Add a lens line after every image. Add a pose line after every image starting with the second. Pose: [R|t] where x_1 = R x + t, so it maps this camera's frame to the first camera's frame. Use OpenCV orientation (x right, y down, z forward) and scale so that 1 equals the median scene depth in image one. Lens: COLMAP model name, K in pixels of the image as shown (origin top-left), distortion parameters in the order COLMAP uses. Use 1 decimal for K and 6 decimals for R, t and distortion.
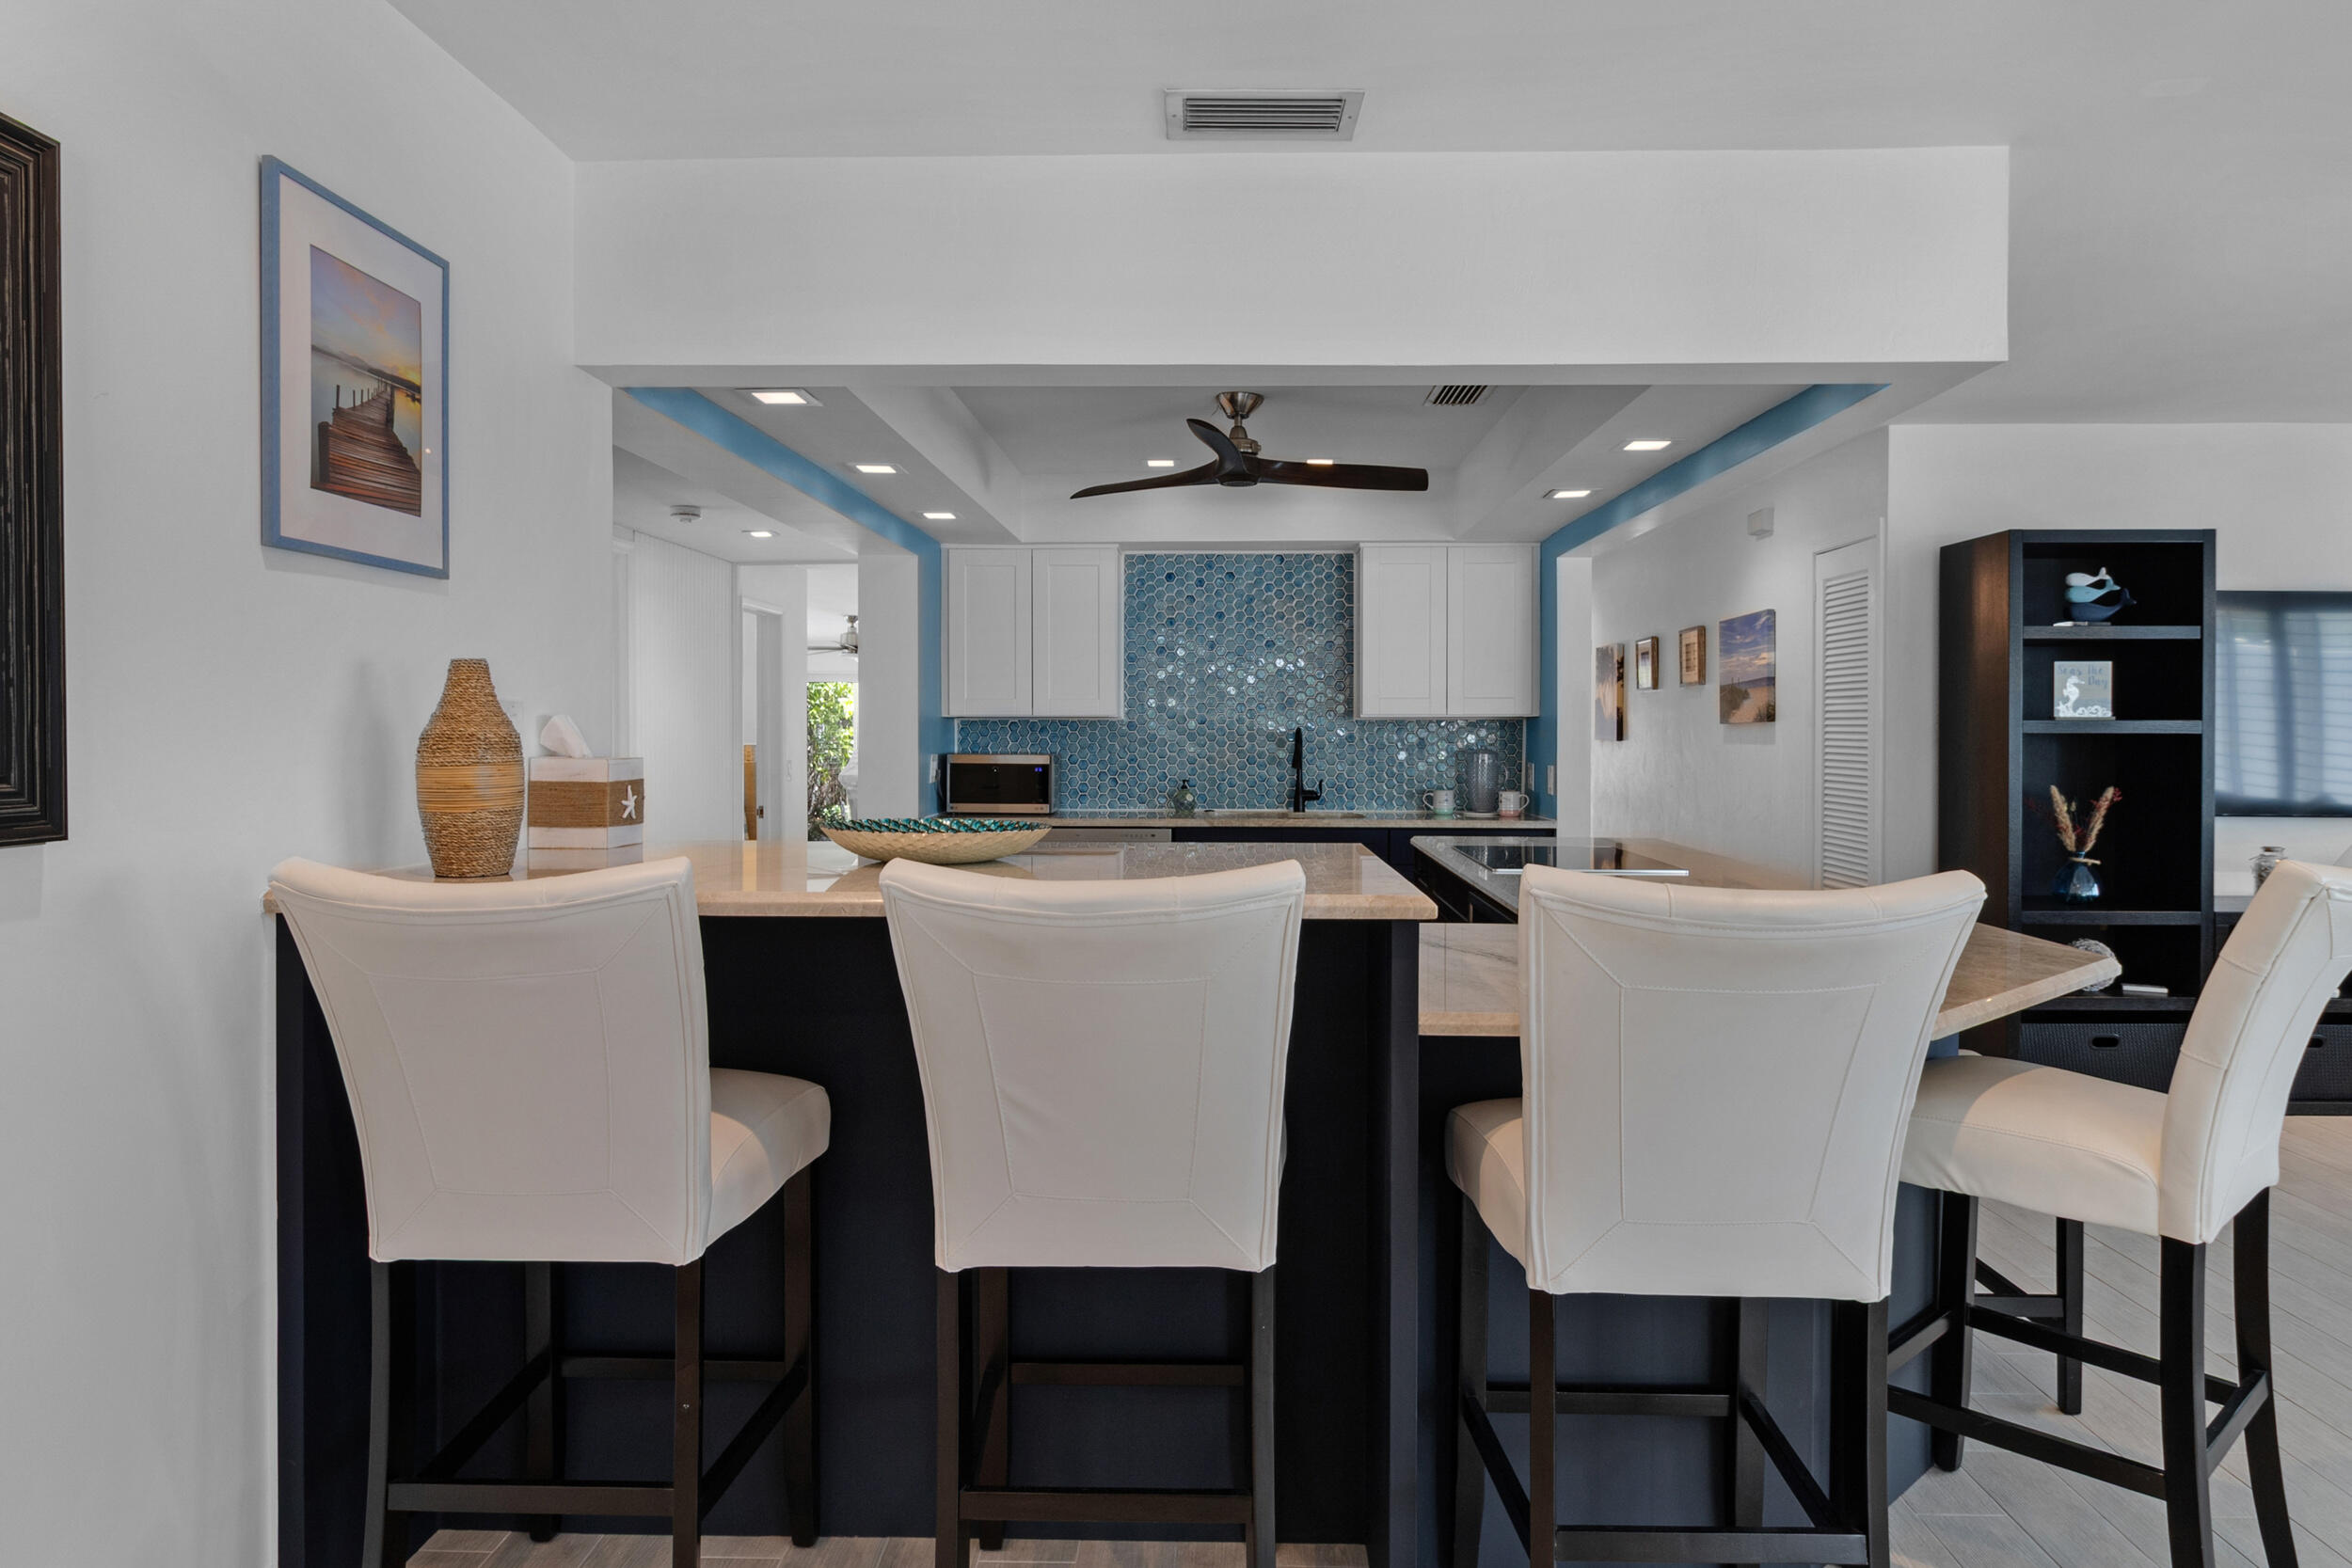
lens RADIAL K [[1348.2, 0, 1197.0], [0, 1348.2, 743.1], [0, 0, 1]] dist [-0.001000, -0.000709]
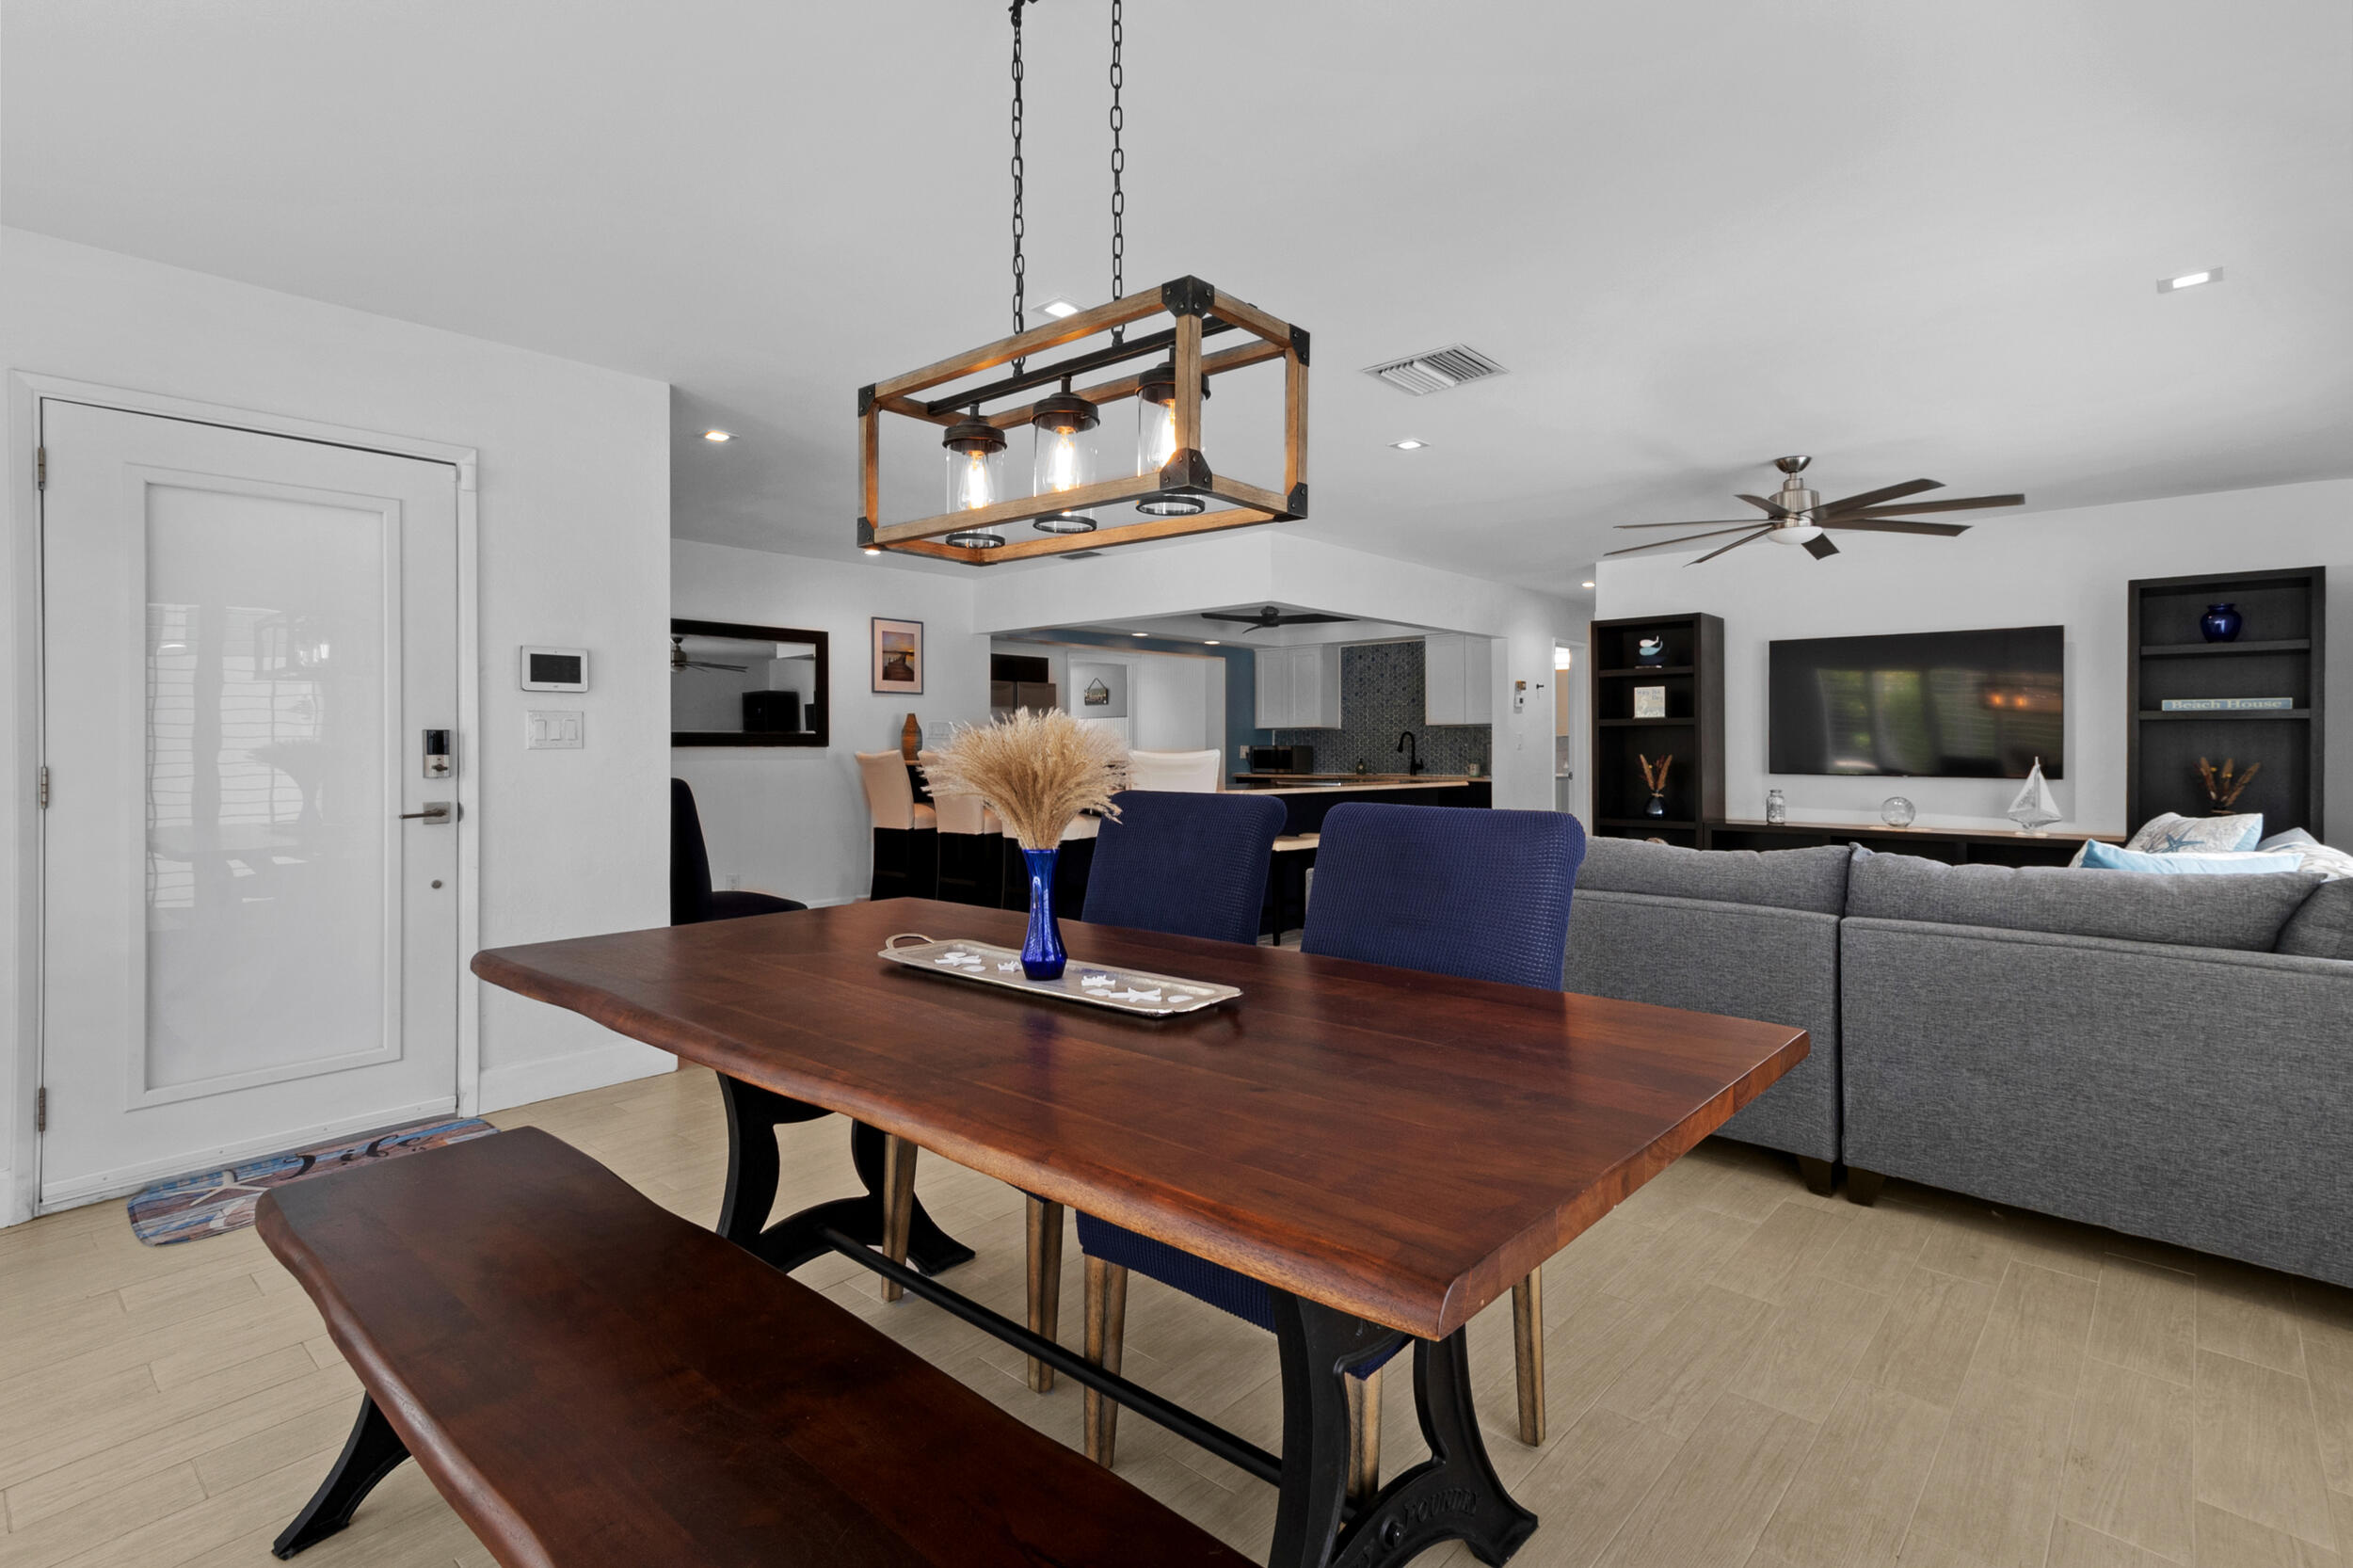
lens RADIAL K [[1168.8, 0, 1213.5], [0, 1168.8, 753.6], [0, 0, 1]] dist [0.039341, 0.000071]
pose [[0.765325, -0.002173, -0.643640, 0.964970], [-0.003982, 0.999959, -0.008111, 0.035833], [0.643631, 0.008771, 0.765286, -0.481358]]
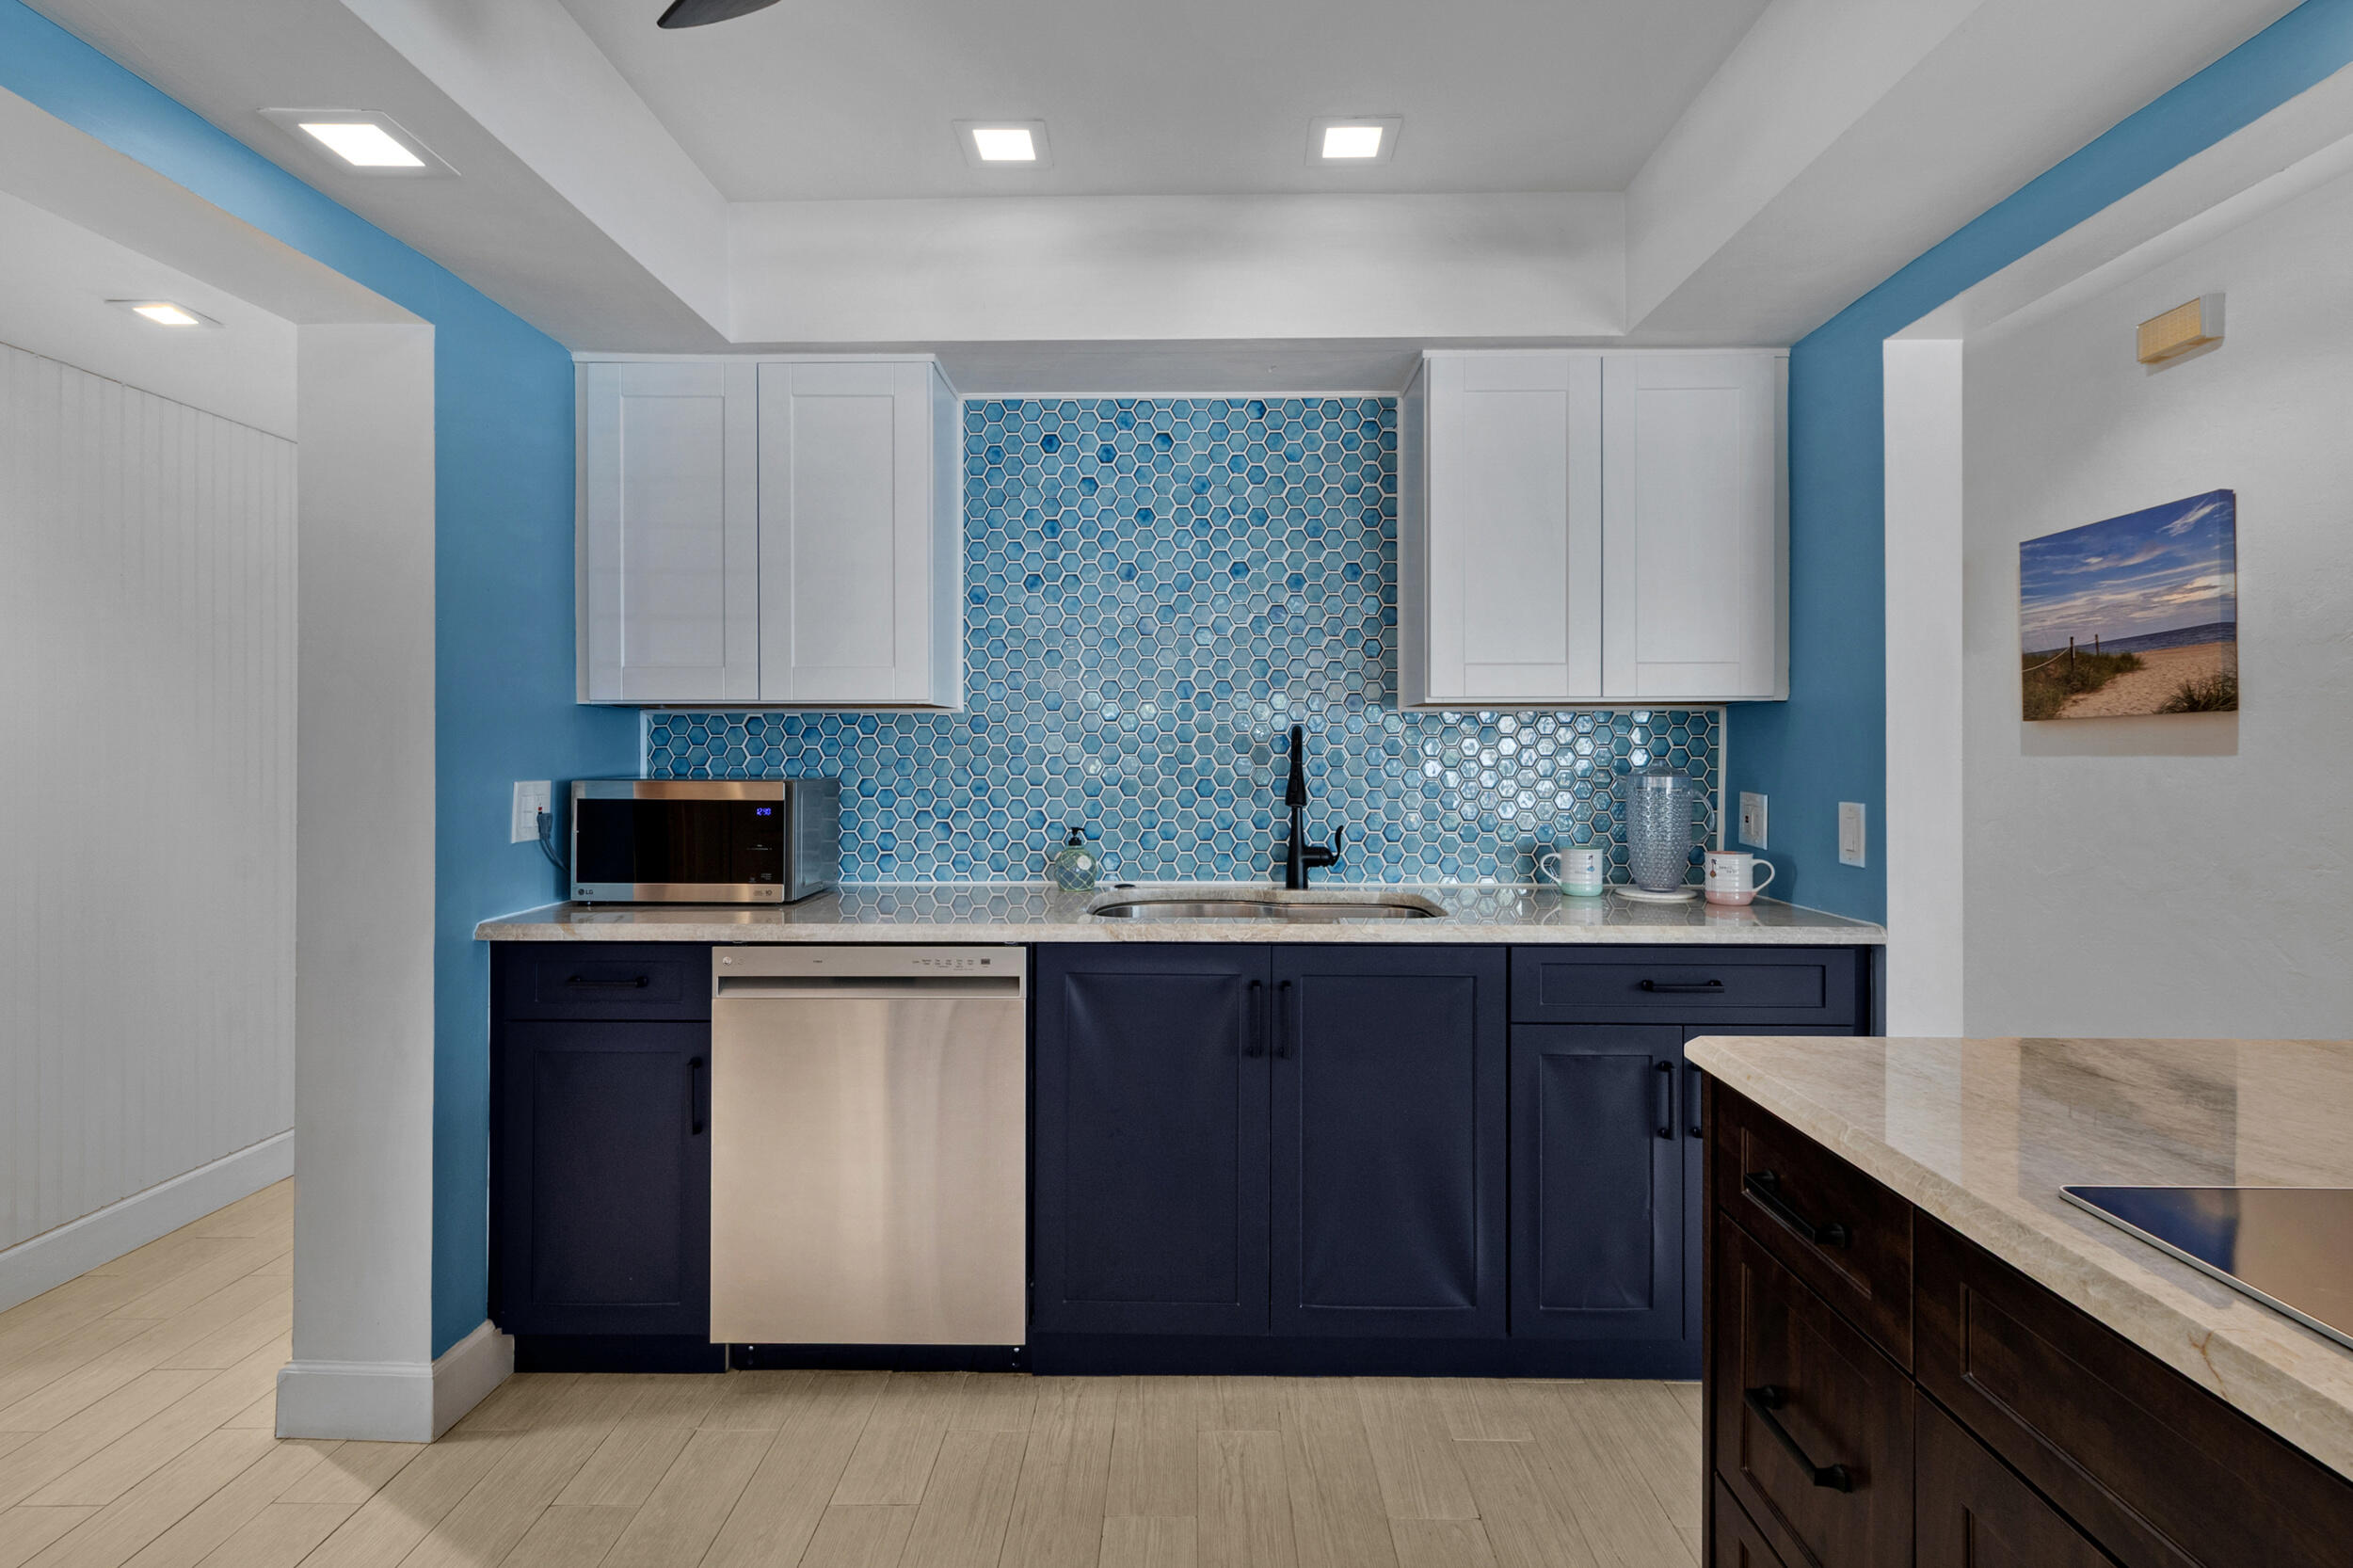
lens RADIAL K [[1106.6, 0, 1177.7], [0, 1106.6, 745.6], [0, 0, 1]] dist [0.001047, 0.000055]
pose [[0.999891, -0.002100, 0.014633, 0.024386], [0.002308, 0.999896, -0.014229, 0.002013], [-0.014601, 0.014261, 0.999792, 0.589577]]
